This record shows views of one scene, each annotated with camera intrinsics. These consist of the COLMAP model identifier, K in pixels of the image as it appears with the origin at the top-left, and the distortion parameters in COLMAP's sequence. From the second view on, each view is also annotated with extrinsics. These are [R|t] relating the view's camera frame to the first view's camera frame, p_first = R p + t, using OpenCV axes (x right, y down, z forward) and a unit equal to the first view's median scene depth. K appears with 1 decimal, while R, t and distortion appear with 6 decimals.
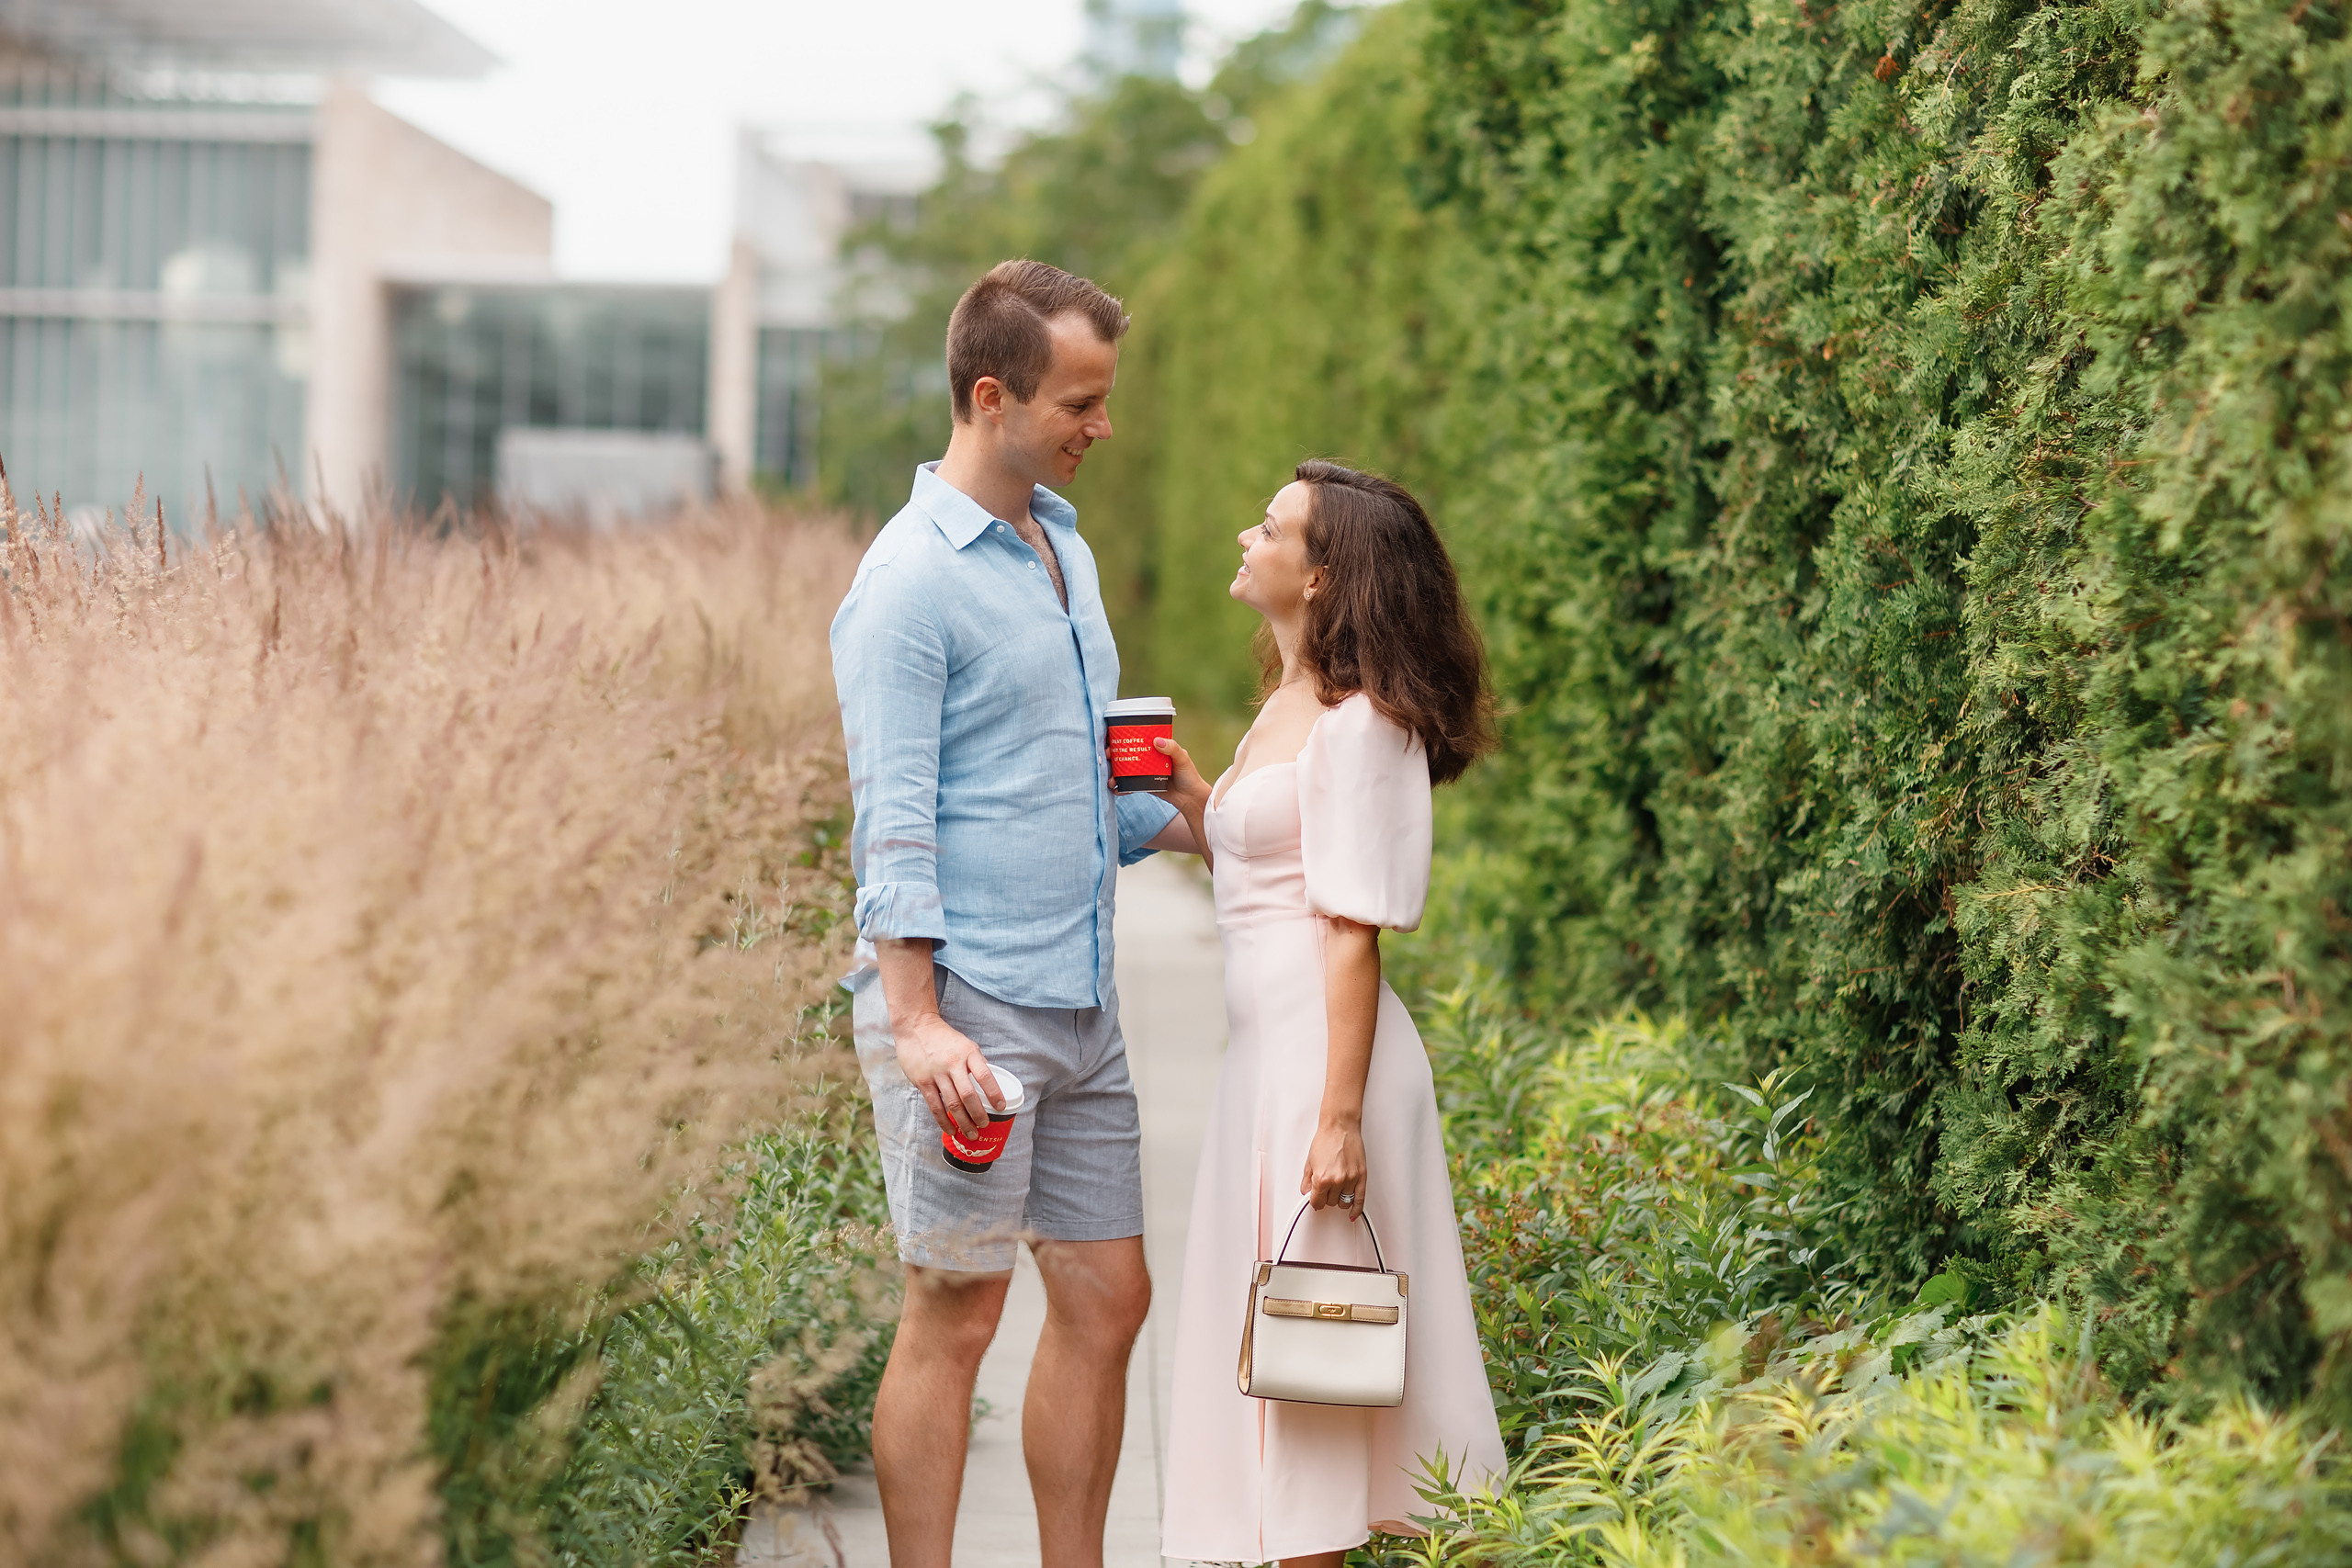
lens RADIAL K [[6632.0, 0, 1176.0], [0, 6632.0, 784.0], [0, 0, 1]] dist [-0.001148, -0.680977]
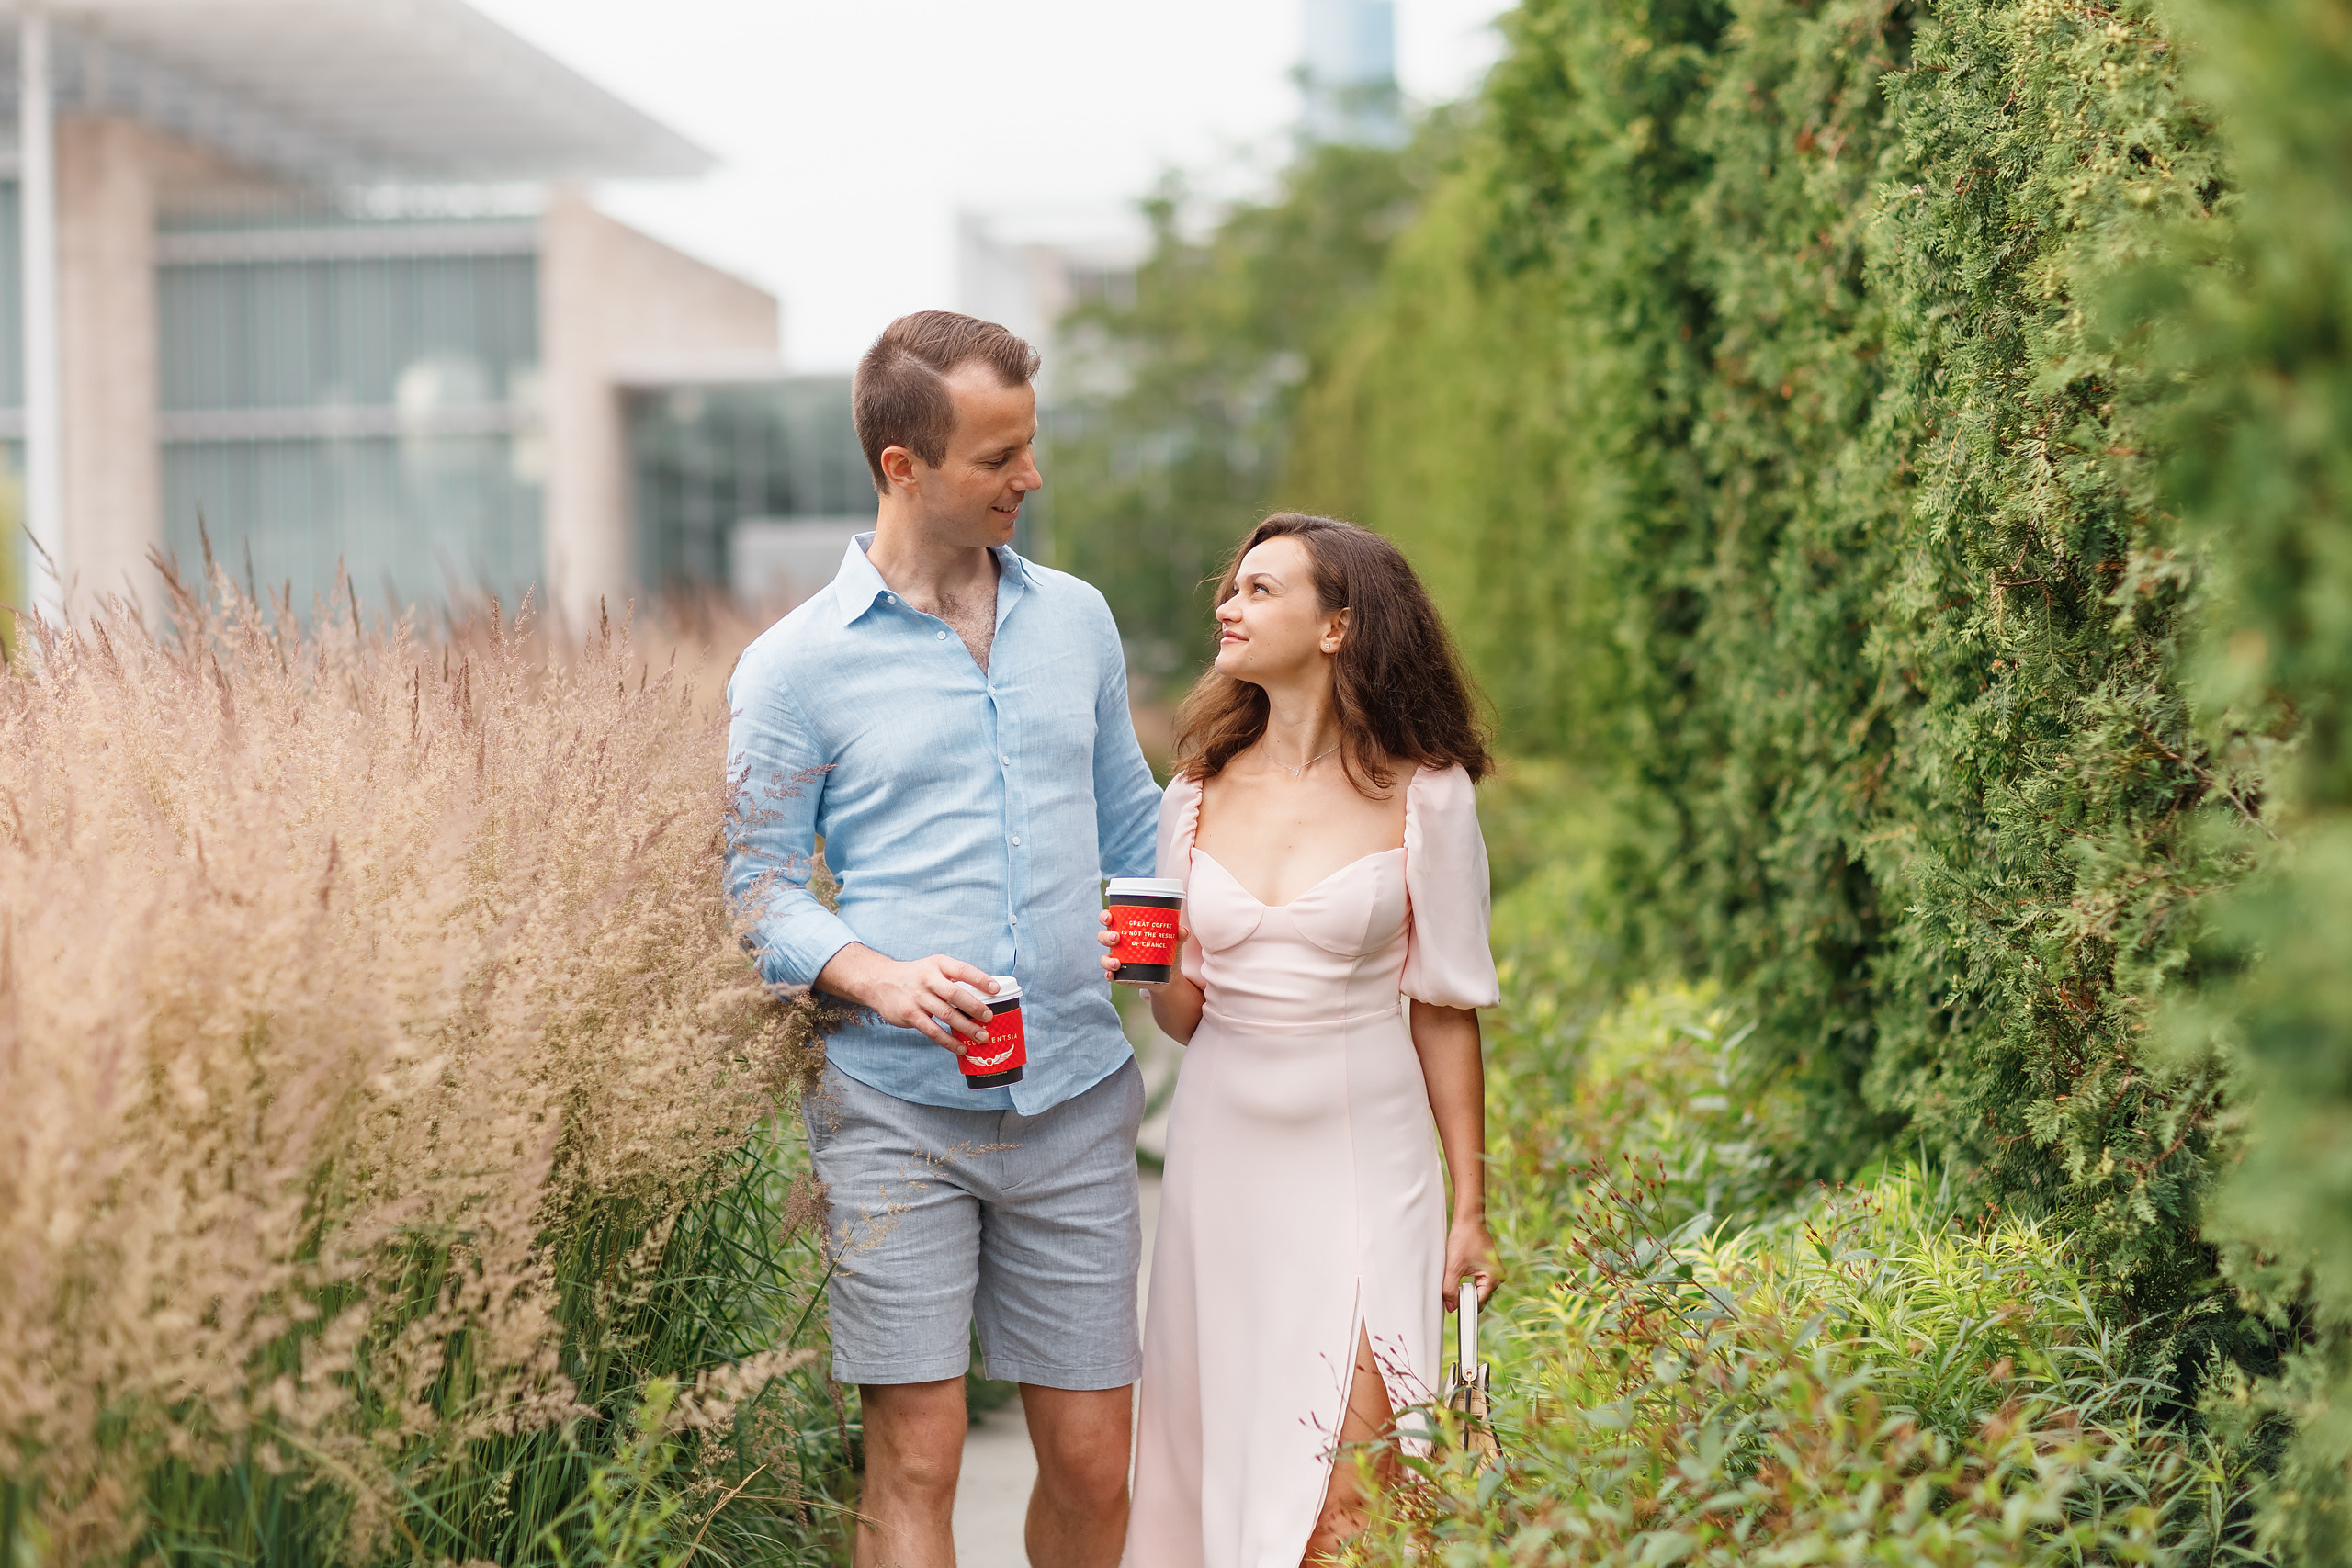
lens RADIAL K [[6632.0, 0, 1176.0], [0, 6632.0, 784.0], [0, 0, 1]] dist [-0.001148, -0.680977]
pose [[0.997971, -0.050485, -0.038802, 0.025889], [0.050101, 0.998685, -0.010828, 0.008009], [0.039298, 0.008862, 0.999188, -0.118230]]
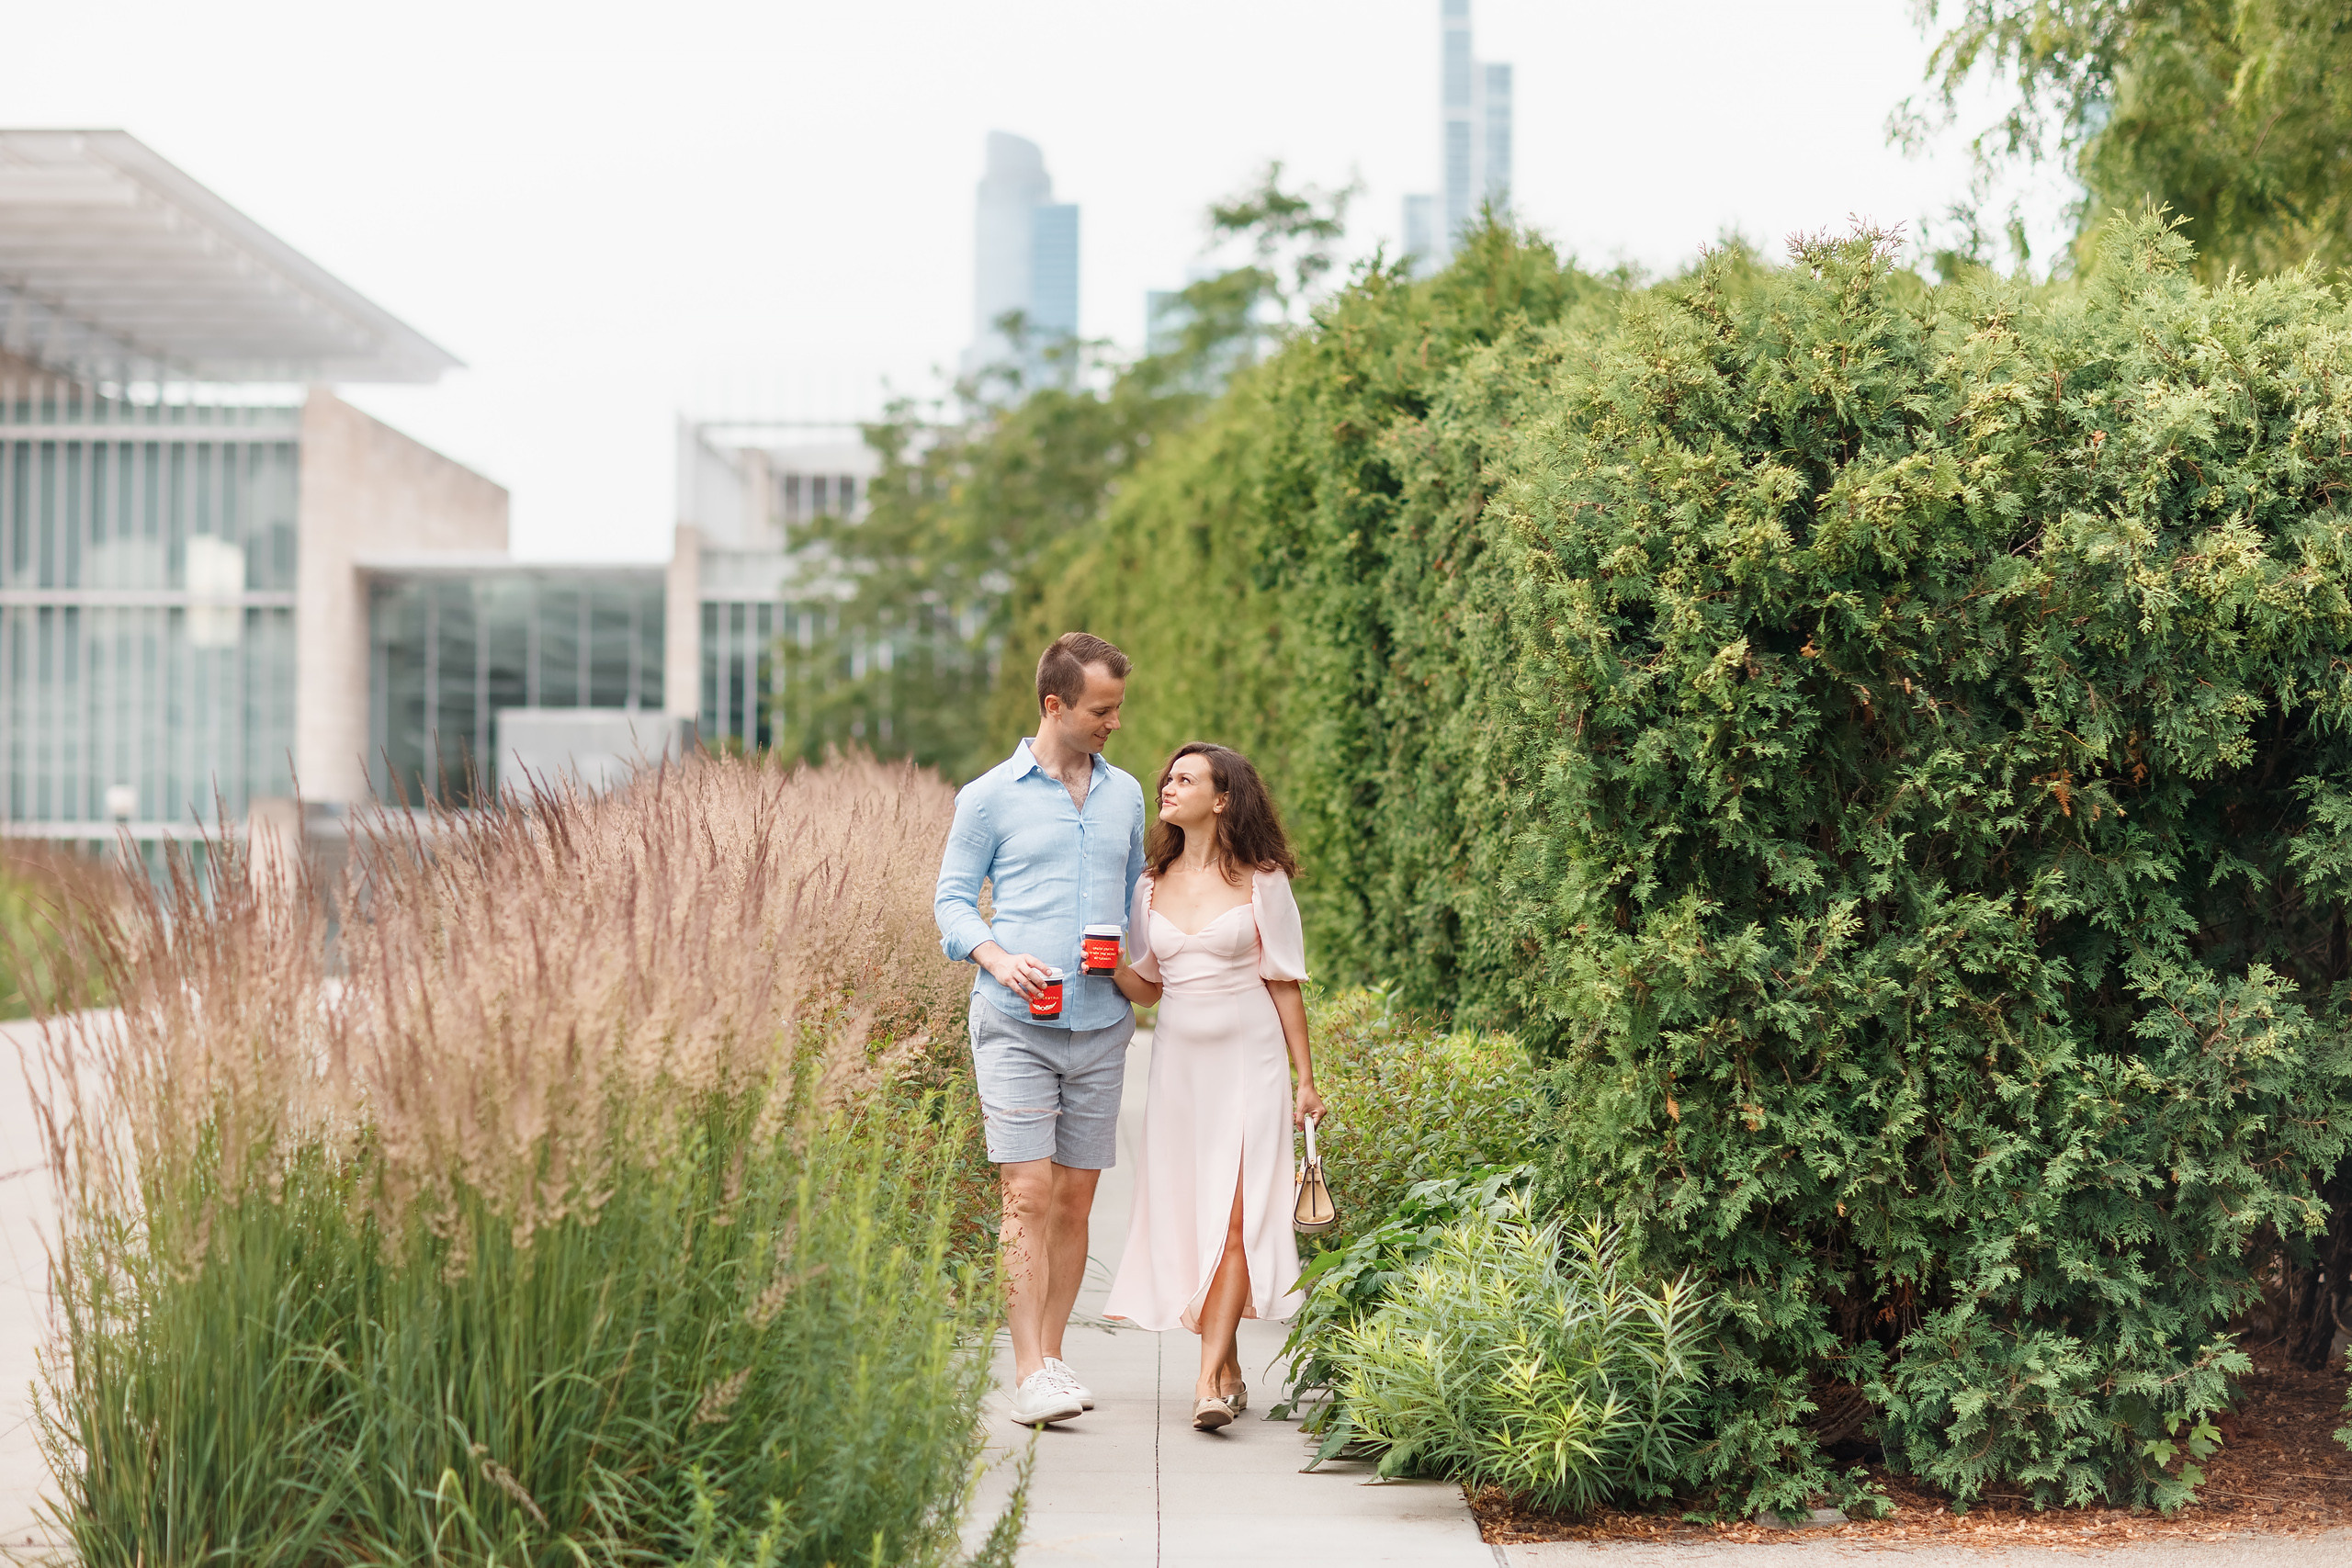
lens RADIAL K [[6522.4, 0, 1178.0], [0, 6522.4, 995.0], [0, 0, 1]] dist [0.912456, -26.372277]
pose [[0.999622, -0.023596, 0.014102, -0.016725], [0.023675, 0.999705, -0.005448, 0.040747], [-0.013970, 0.005779, 0.999886, -0.964755]]
